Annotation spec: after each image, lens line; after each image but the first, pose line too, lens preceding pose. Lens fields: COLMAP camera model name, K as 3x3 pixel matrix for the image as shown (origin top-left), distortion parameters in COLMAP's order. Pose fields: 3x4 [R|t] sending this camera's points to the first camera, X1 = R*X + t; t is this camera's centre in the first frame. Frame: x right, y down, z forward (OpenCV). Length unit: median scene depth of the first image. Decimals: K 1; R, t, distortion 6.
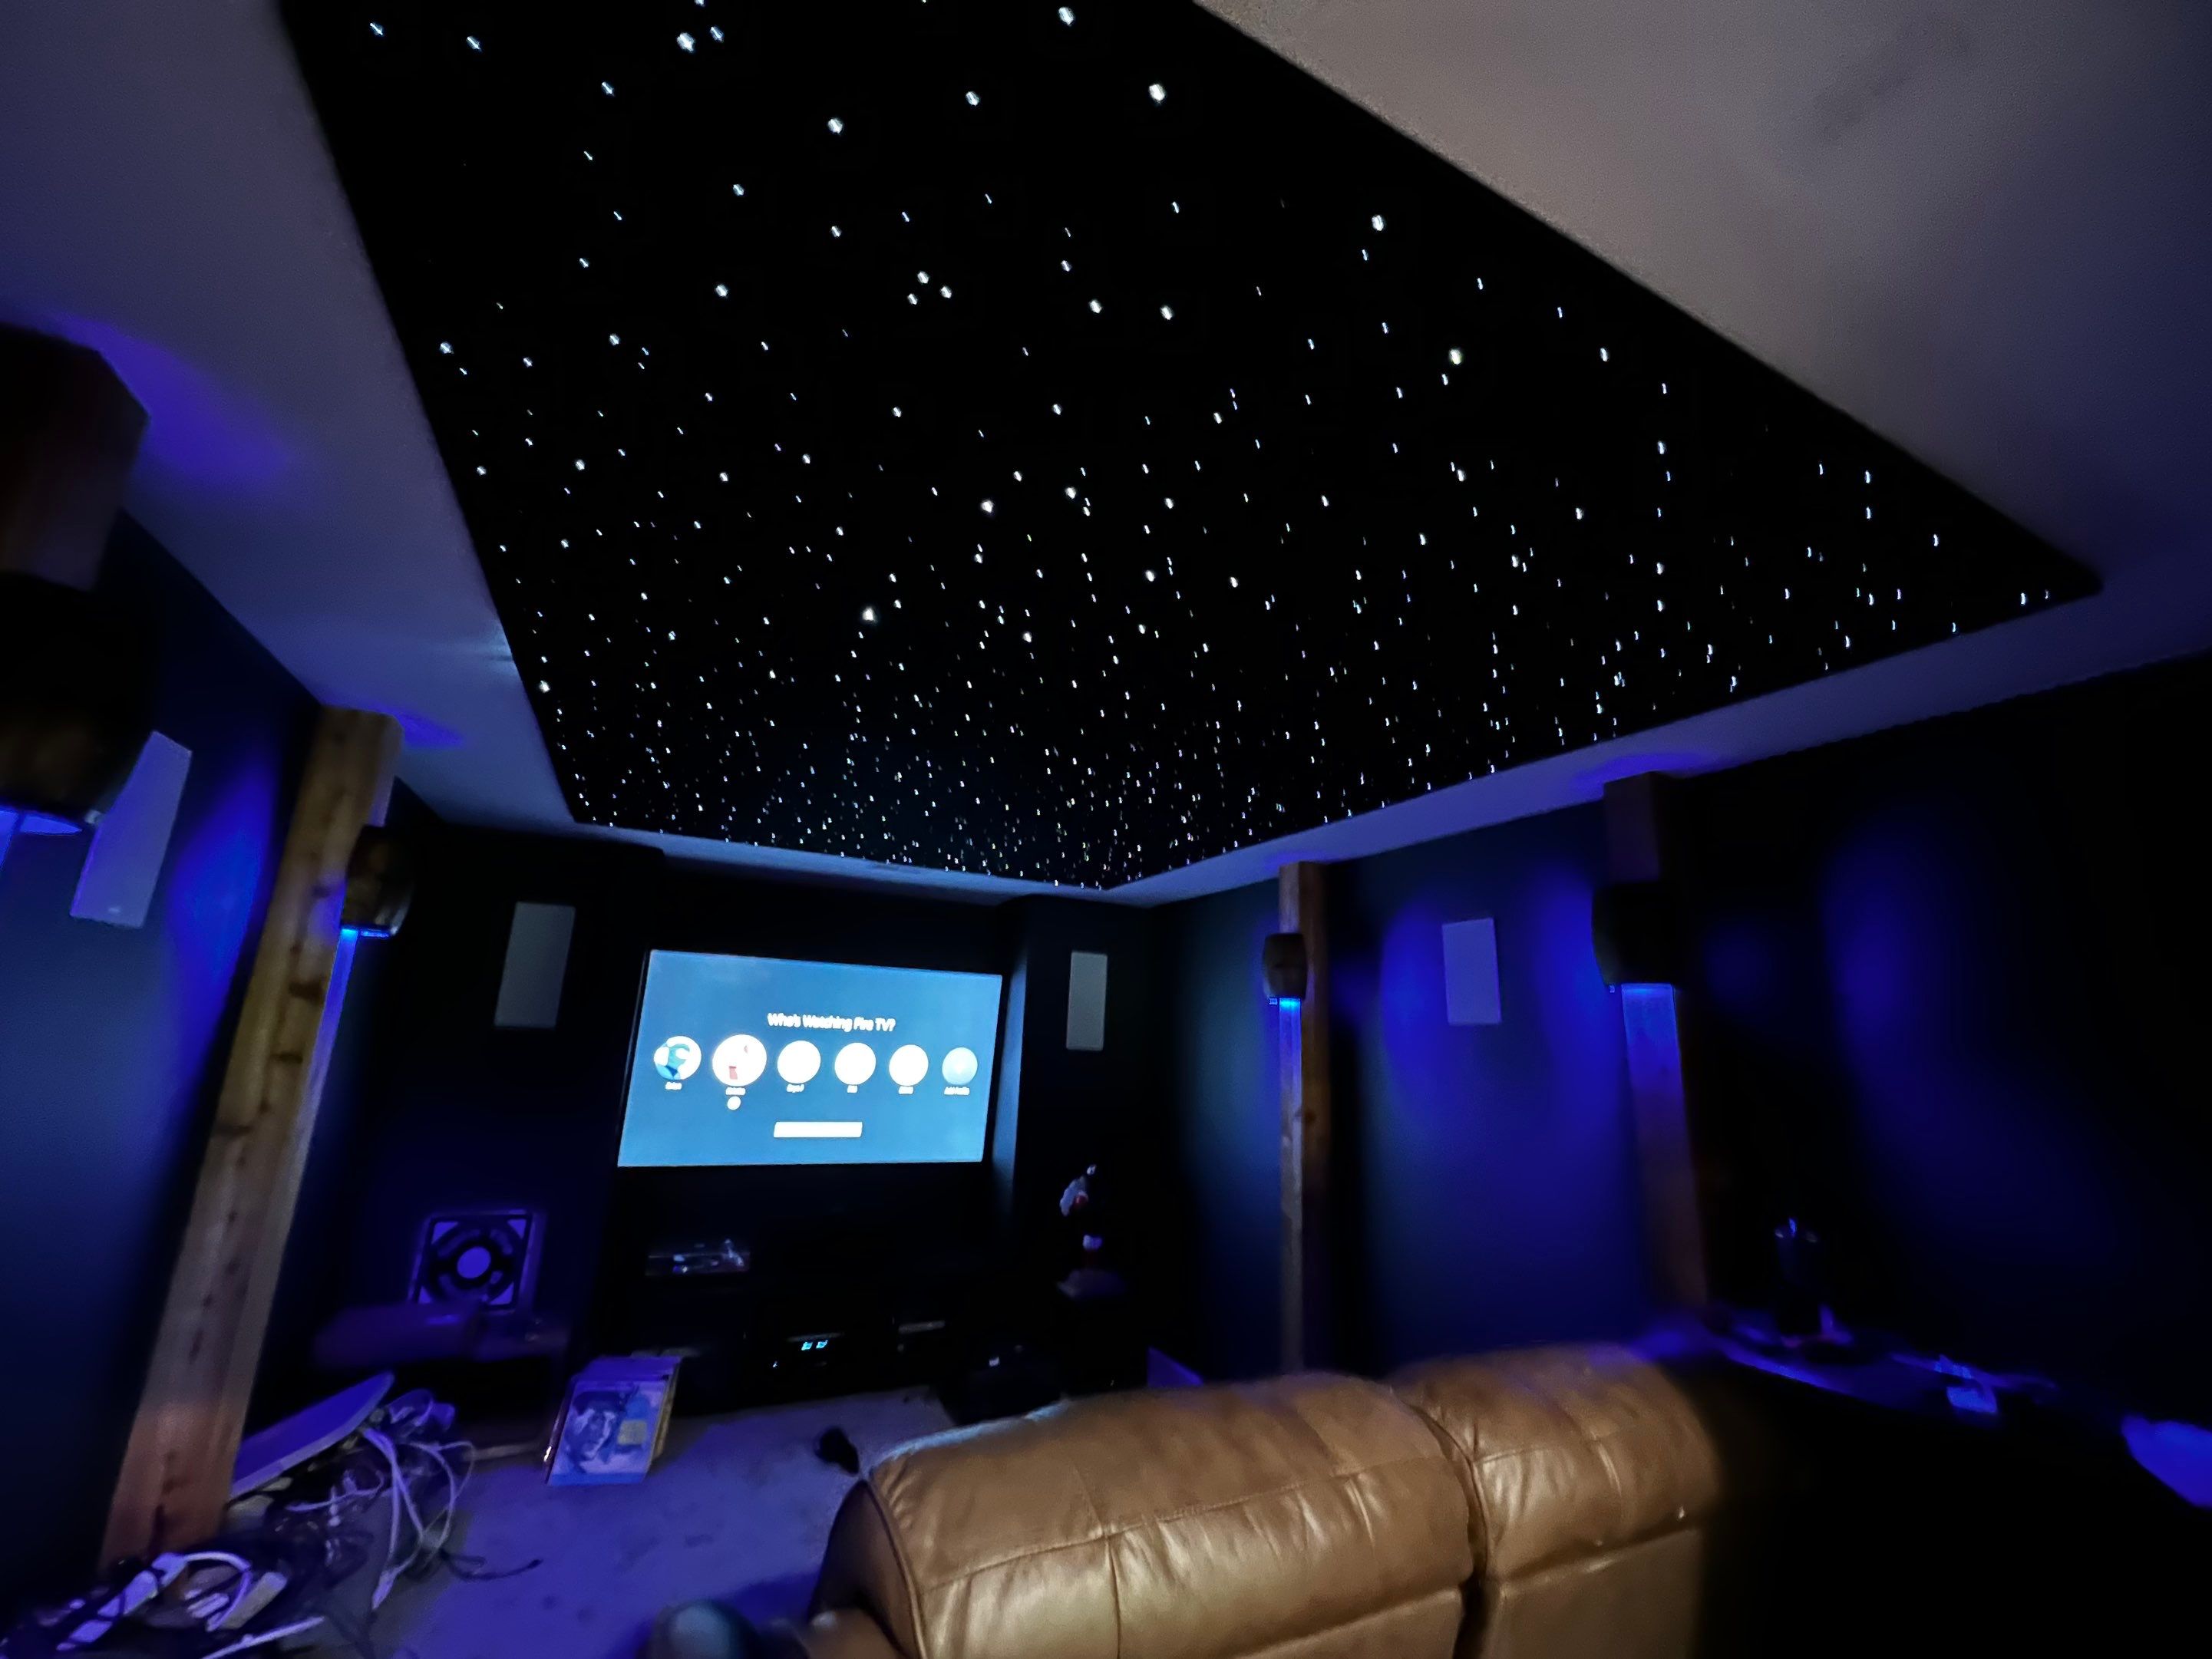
lens RADIAL K [[883.6, 0, 1107.4], [0, 883.6, 832.2], [0, 0, 1]] dist [-0.001941, 0.001025]
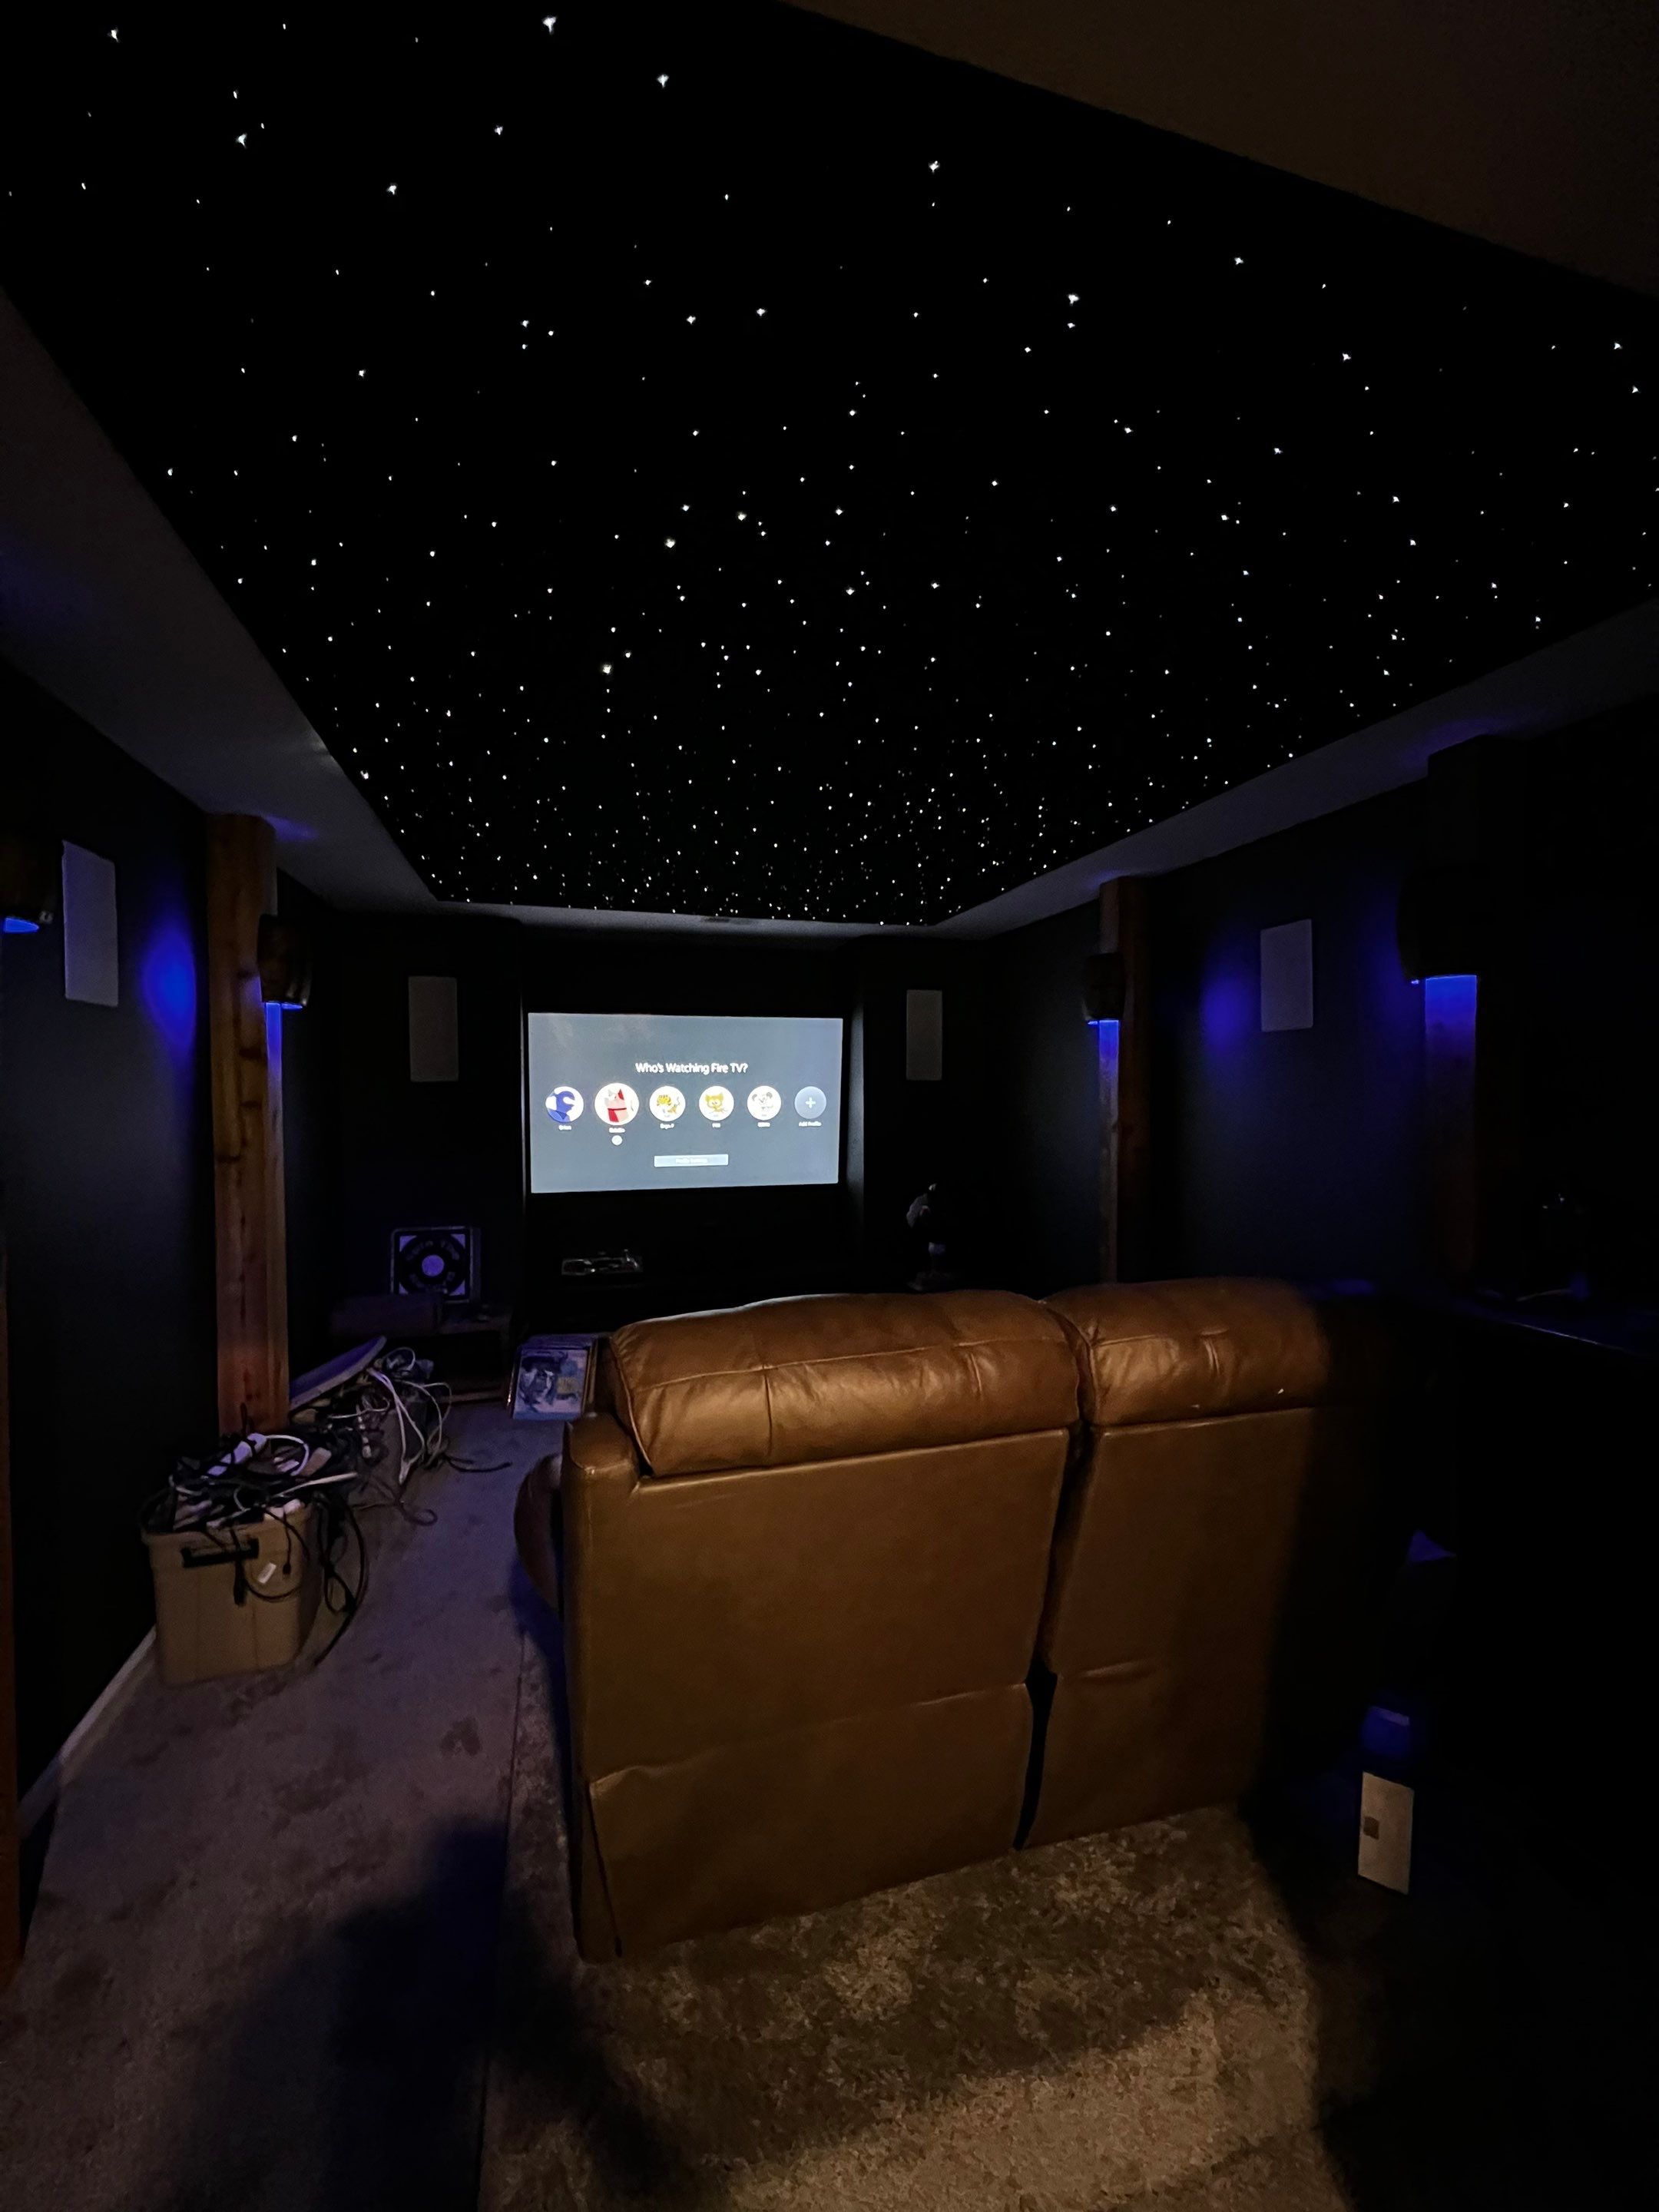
lens RADIAL K [[883.7, 0, 829.0], [0, 883.7, 1103.2], [0, 0, 1]] dist [-0.001941, 0.001025]
pose [[0.981513, -0.042428, -0.186632, 0.111782], [0.087163, 0.967219, 0.238518, 0.018077], [0.170394, -0.250376, 0.953036, -0.062831]]
